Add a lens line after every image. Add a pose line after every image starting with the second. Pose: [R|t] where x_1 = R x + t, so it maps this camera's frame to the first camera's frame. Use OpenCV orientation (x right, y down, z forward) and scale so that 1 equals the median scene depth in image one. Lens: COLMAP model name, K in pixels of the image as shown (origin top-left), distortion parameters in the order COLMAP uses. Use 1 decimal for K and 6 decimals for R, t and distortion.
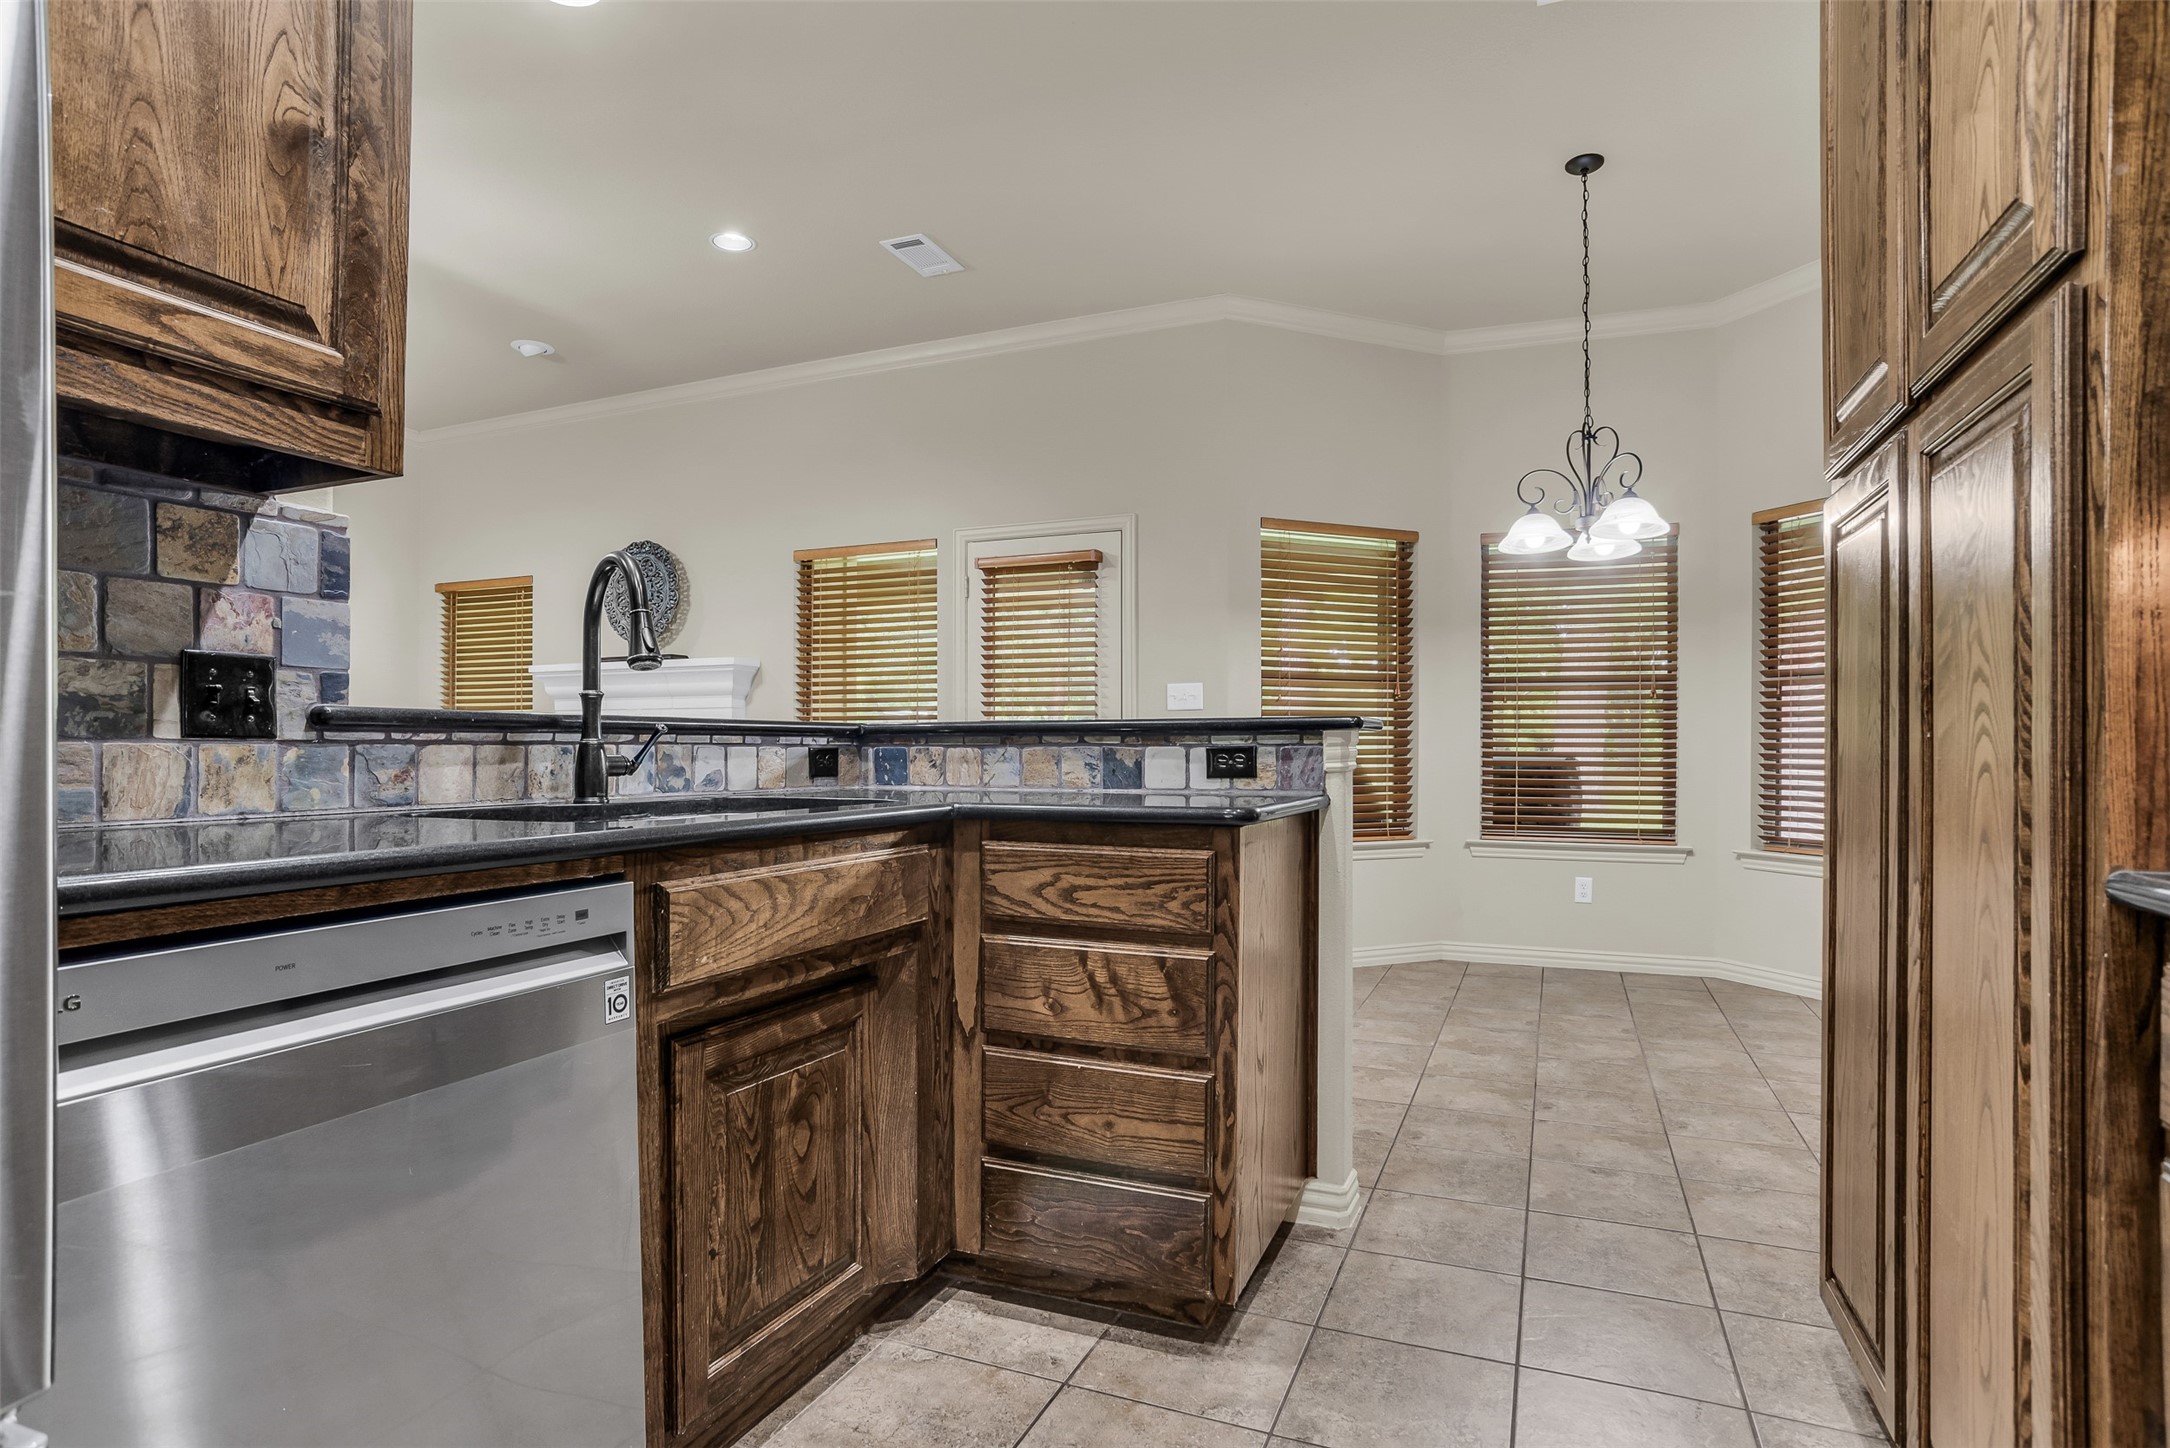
lens RADIAL K [[1110.3, 0, 1093.4], [0, 1110.3, 759.6], [0, 0, 1]] dist [-0.052943, 0.018140]
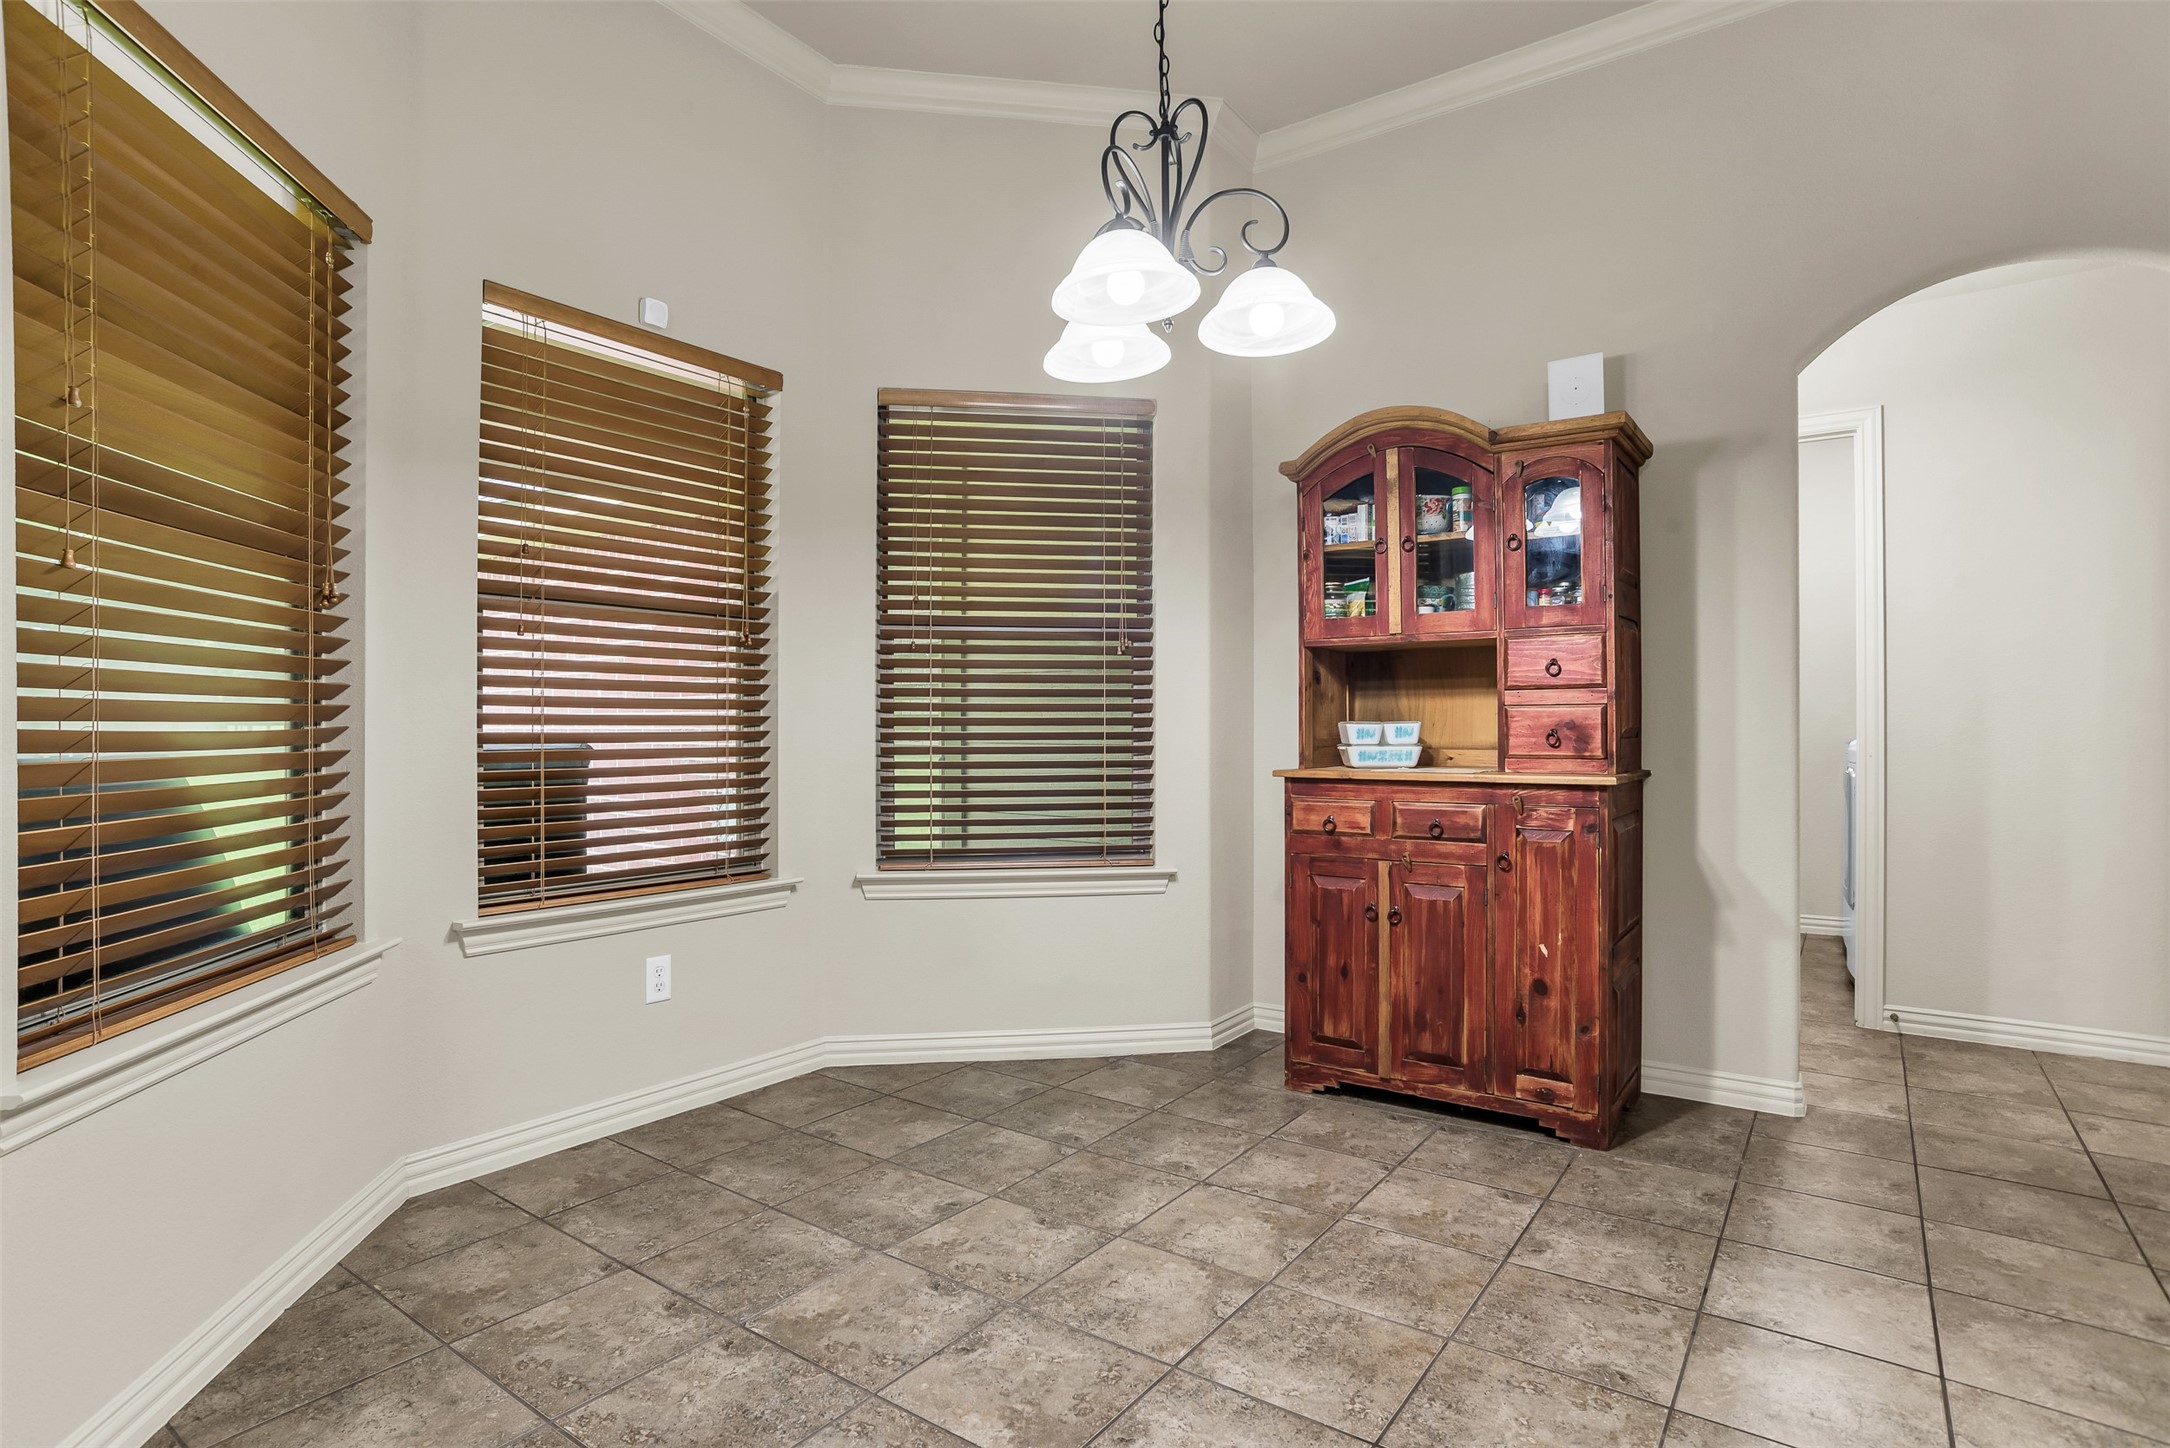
lens RADIAL K [[1110.3, 0, 1087.8], [0, 1110.3, 732.7], [0, 0, 1]] dist [-0.052943, 0.018140]
pose [[0.223065, -0.013846, 0.974705, -0.131305], [0.015337, 0.999825, 0.010693, -0.026788], [-0.974683, 0.012564, 0.223238, 1.786419]]
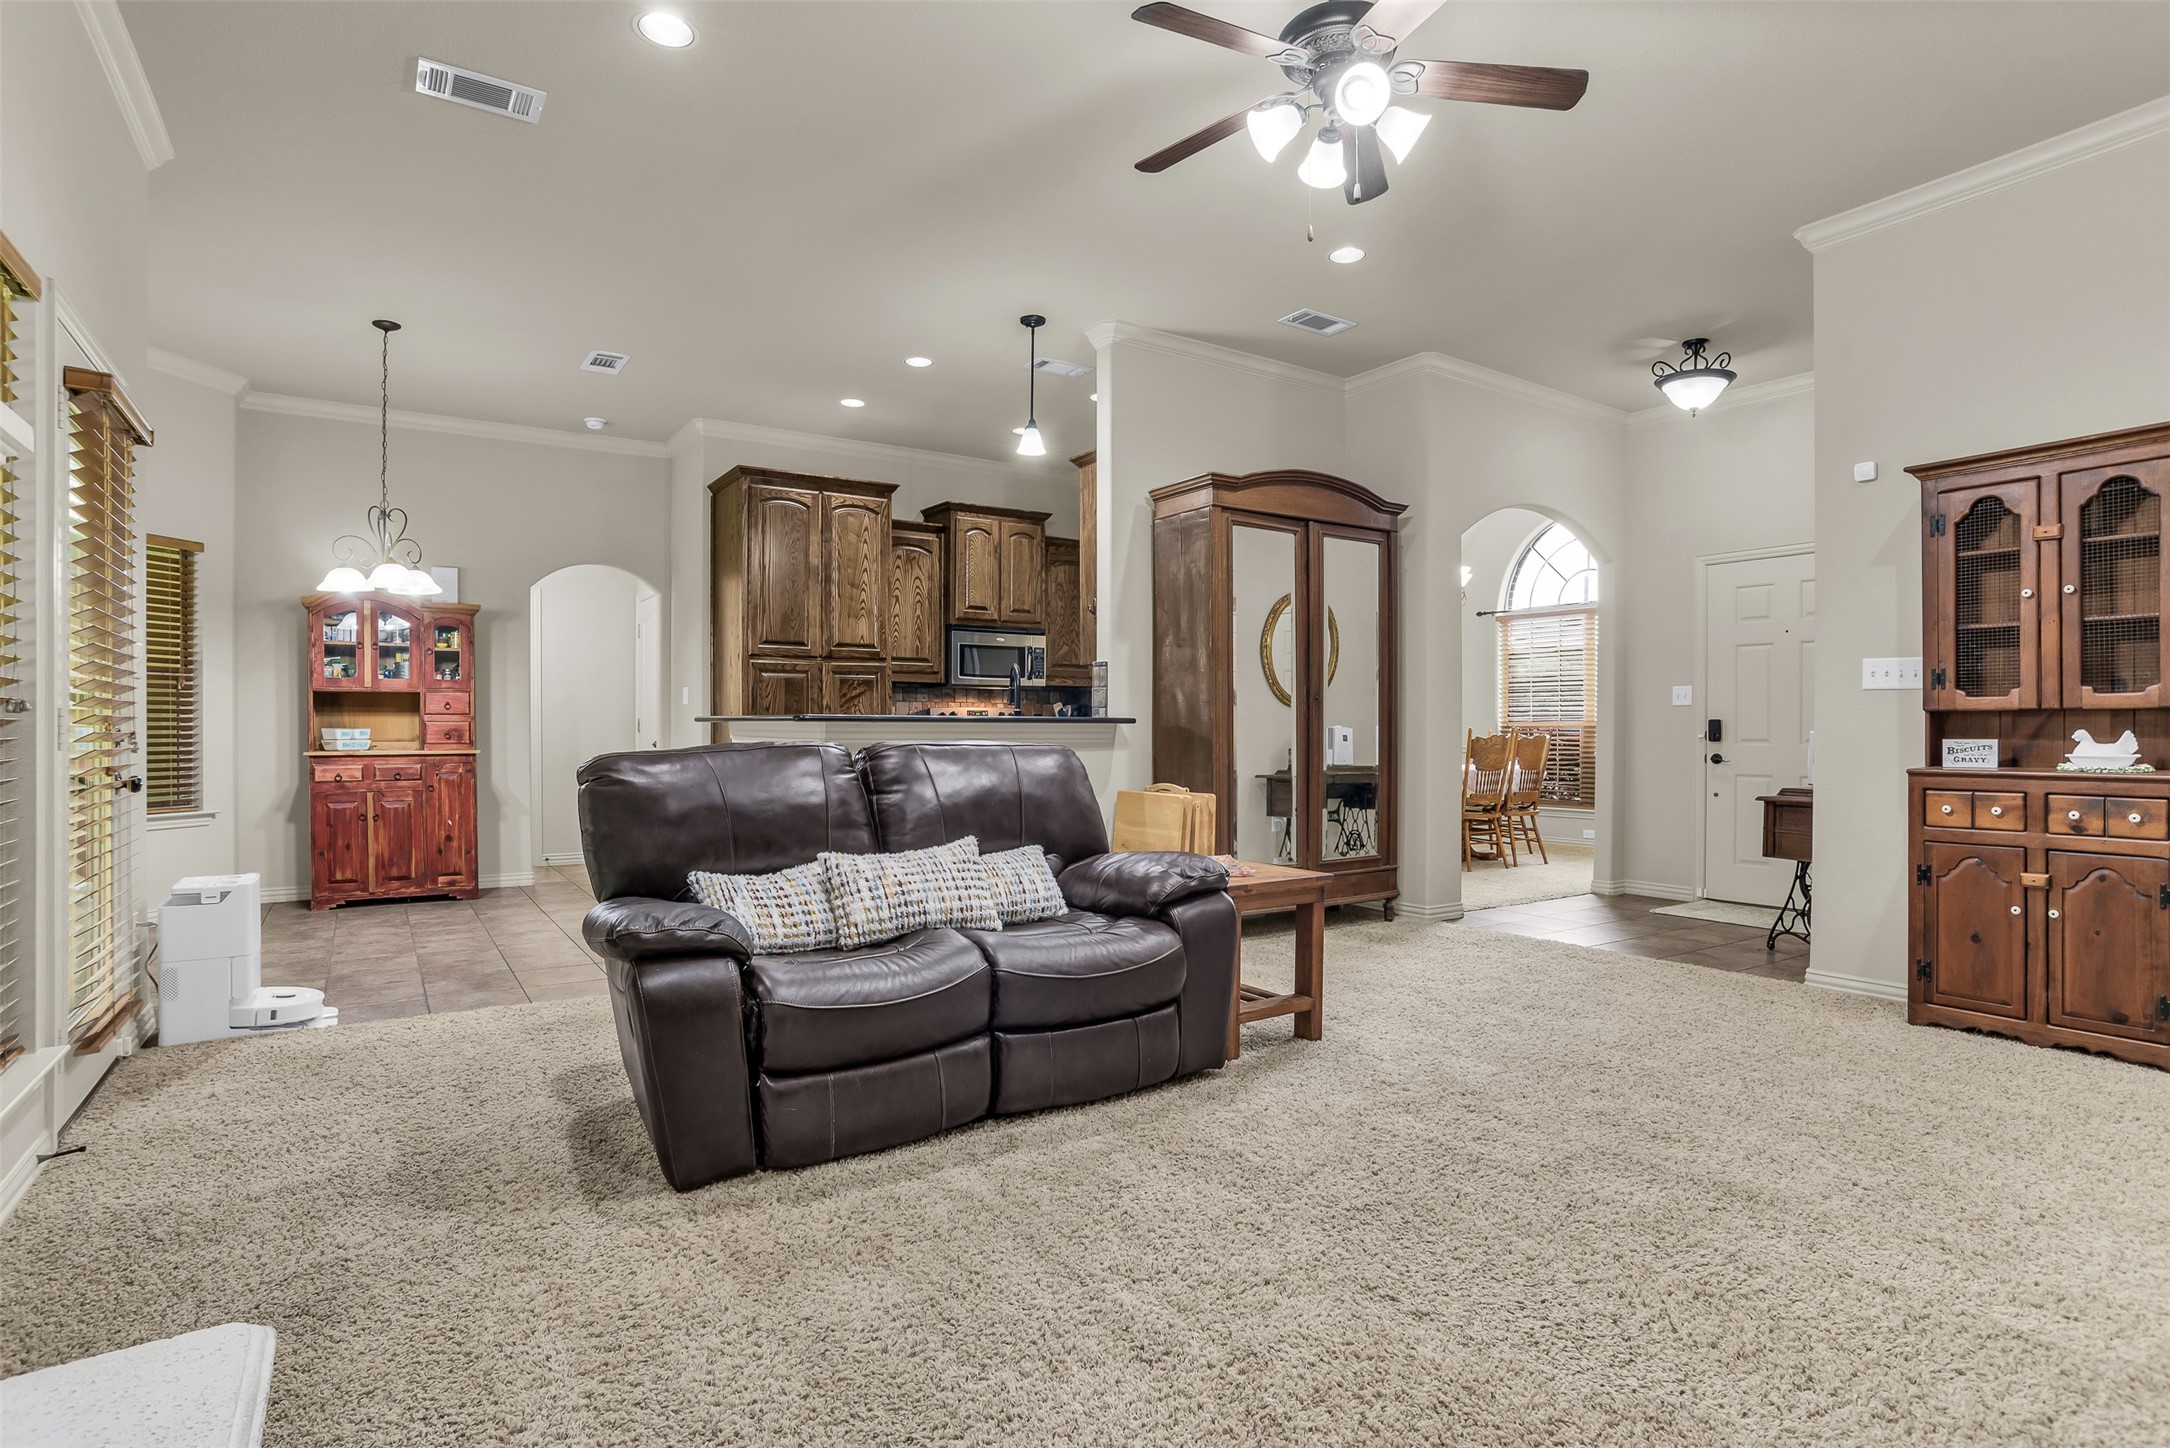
lens RADIAL K [[1110.3, 0, 1089.6], [0, 1110.3, 737.6], [0, 0, 1]] dist [-0.052943, 0.018140]
pose [[-0.831806, -0.005935, 0.555034, -2.190718], [0.004665, 0.999833, 0.017684, -0.038144], [-0.555047, 0.017299, -0.831639, 3.268009]]
